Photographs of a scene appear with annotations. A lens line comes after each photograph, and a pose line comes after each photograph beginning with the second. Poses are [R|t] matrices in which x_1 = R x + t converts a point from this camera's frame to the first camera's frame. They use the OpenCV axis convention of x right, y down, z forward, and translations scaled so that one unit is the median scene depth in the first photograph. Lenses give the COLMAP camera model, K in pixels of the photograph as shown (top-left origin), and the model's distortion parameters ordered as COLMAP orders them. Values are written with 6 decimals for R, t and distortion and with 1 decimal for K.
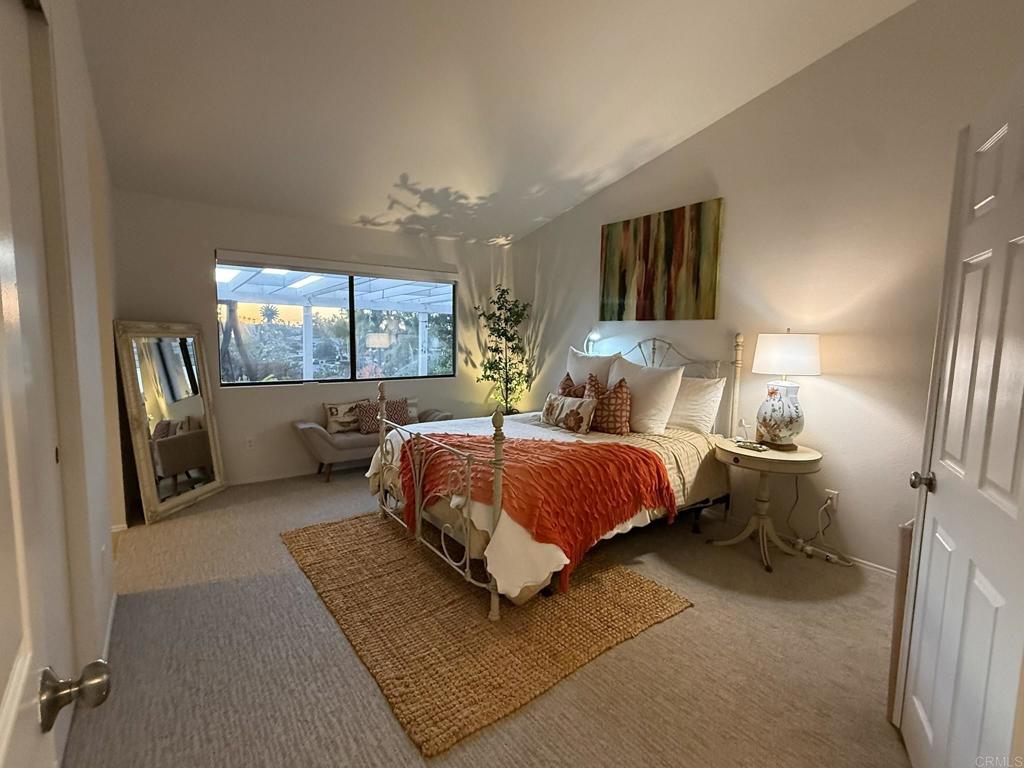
lens RADIAL K [[487.8, 0, 513.1], [0, 487.8, 383.2], [0, 0, 1]] dist [-0.004221, -0.000107]
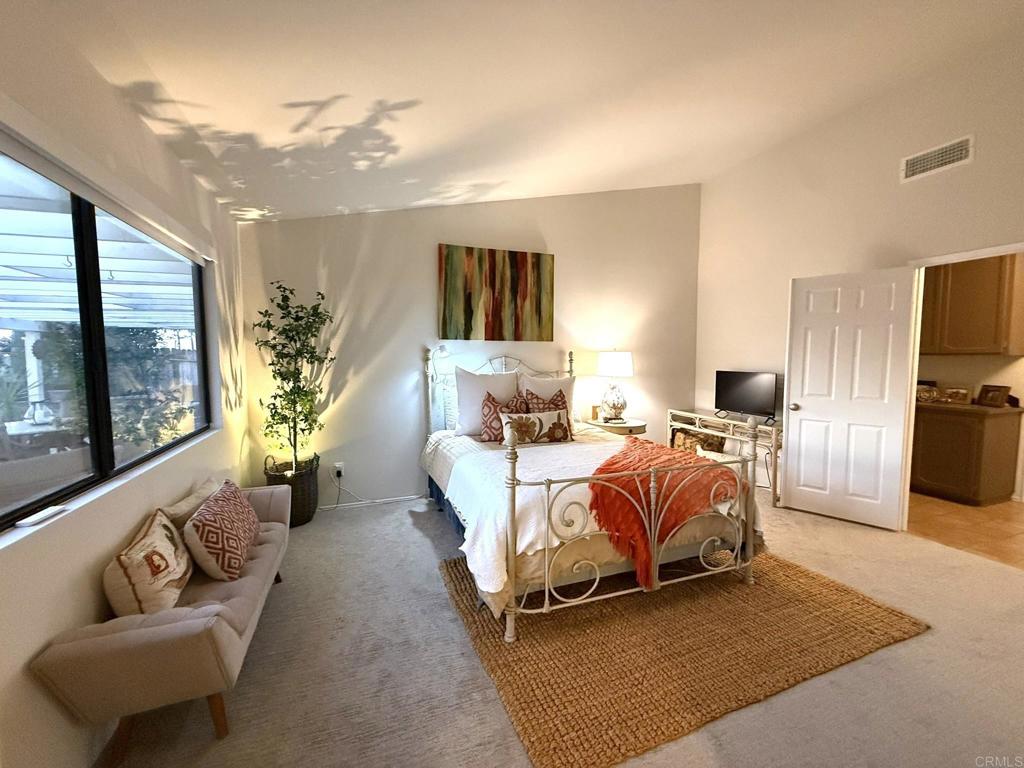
lens RADIAL K [[408.3, 0, 512.3], [0, 408.3, 383.1], [0, 0, 1]] dist [0.001415, -0.000148]
pose [[0.278836, -0.088603, 0.956243, -0.669038], [0.091699, 0.993641, 0.065330, -0.088883], [-0.955951, 0.069470, 0.285188, 0.705914]]
